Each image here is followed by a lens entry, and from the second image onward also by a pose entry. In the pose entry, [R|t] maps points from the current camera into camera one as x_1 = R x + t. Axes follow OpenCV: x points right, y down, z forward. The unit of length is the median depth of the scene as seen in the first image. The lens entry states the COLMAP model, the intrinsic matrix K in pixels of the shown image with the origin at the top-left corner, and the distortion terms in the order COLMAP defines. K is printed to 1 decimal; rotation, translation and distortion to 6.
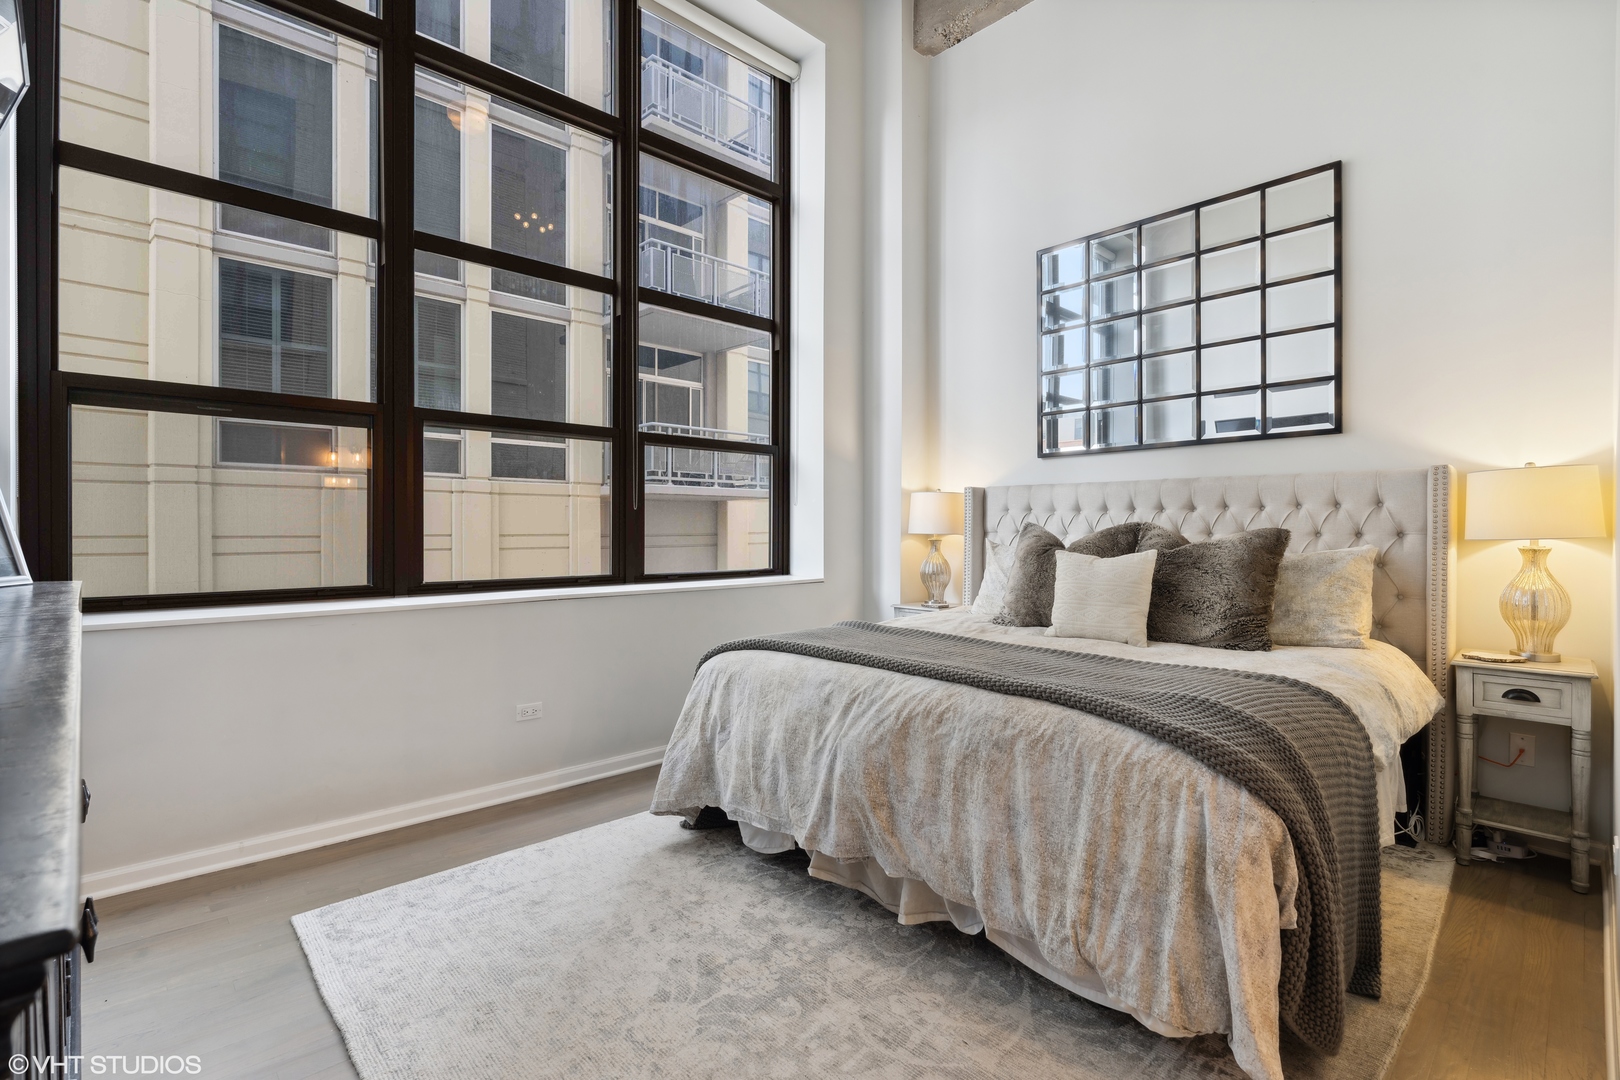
lens RADIAL K [[749.6, 0, 805.6], [0, 749.6, 543.1], [0, 0, 1]] dist [0.000746, 0.000534]
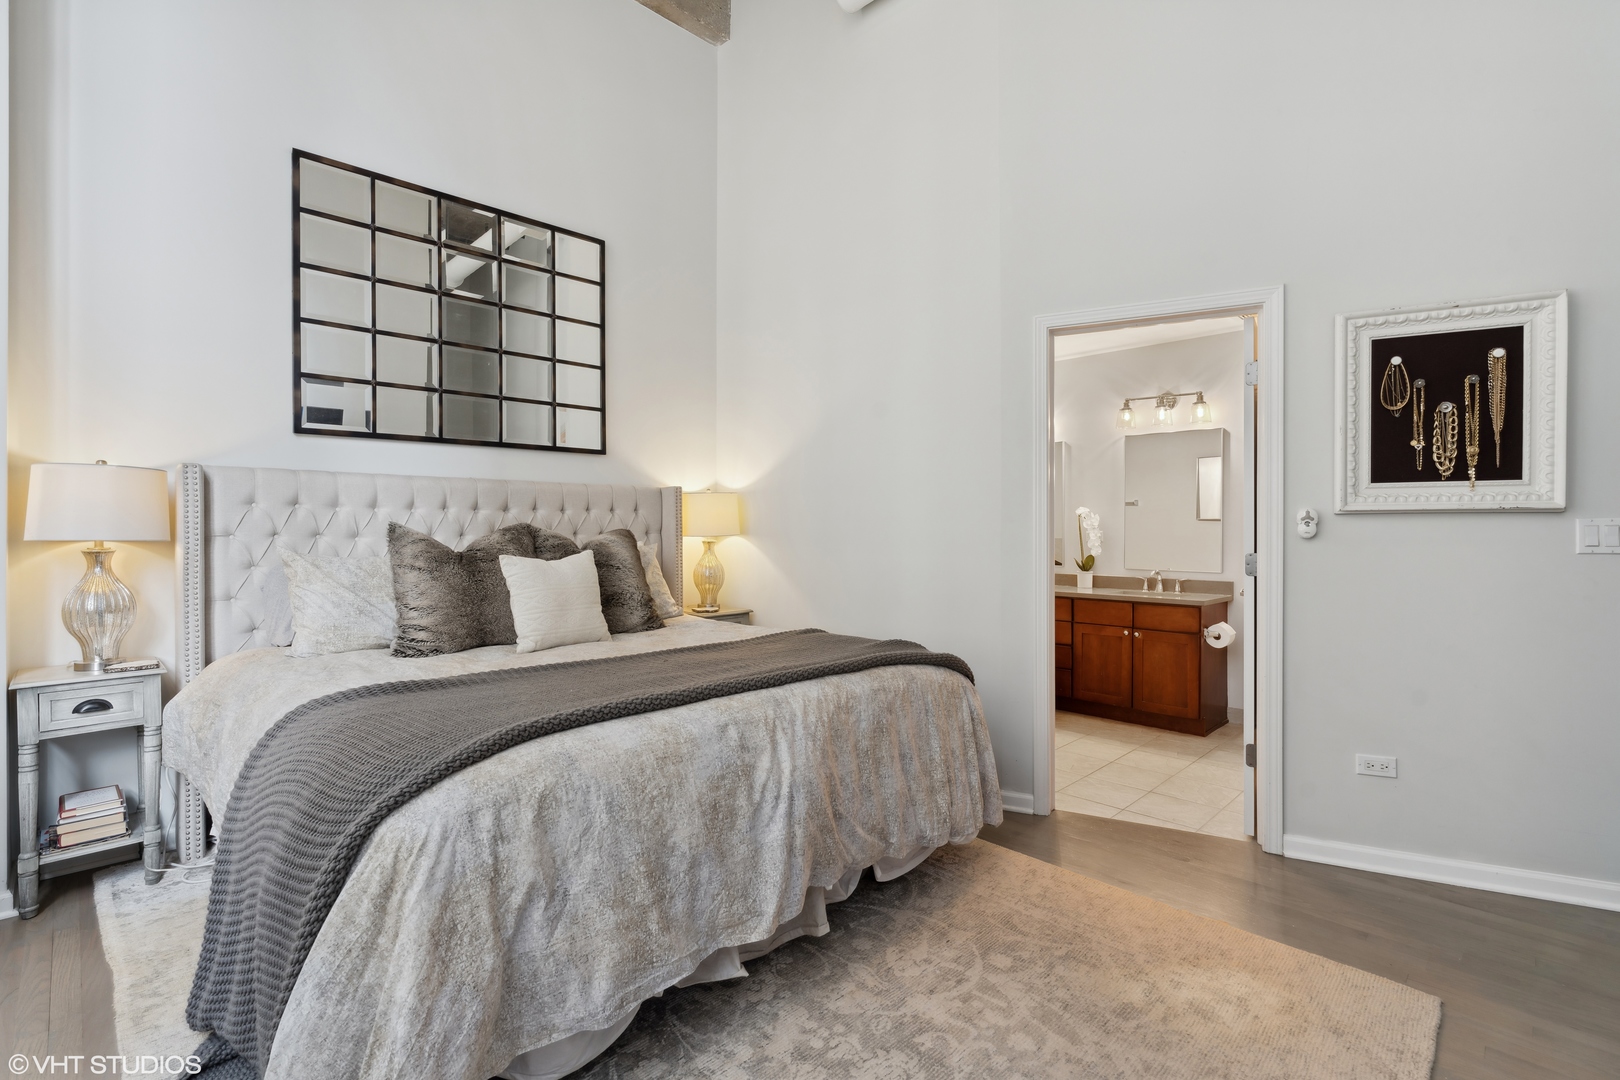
lens RADIAL K [[739.4, 0, 810.0], [0, 739.4, 540.0], [0, 0, 1]] dist [-0.016798, 0.000142]
pose [[-0.037226, -0.014877, 0.999196, -0.619062], [0.022170, 0.999631, 0.015709, -0.014887], [-0.999061, 0.022737, -0.036882, 0.788399]]
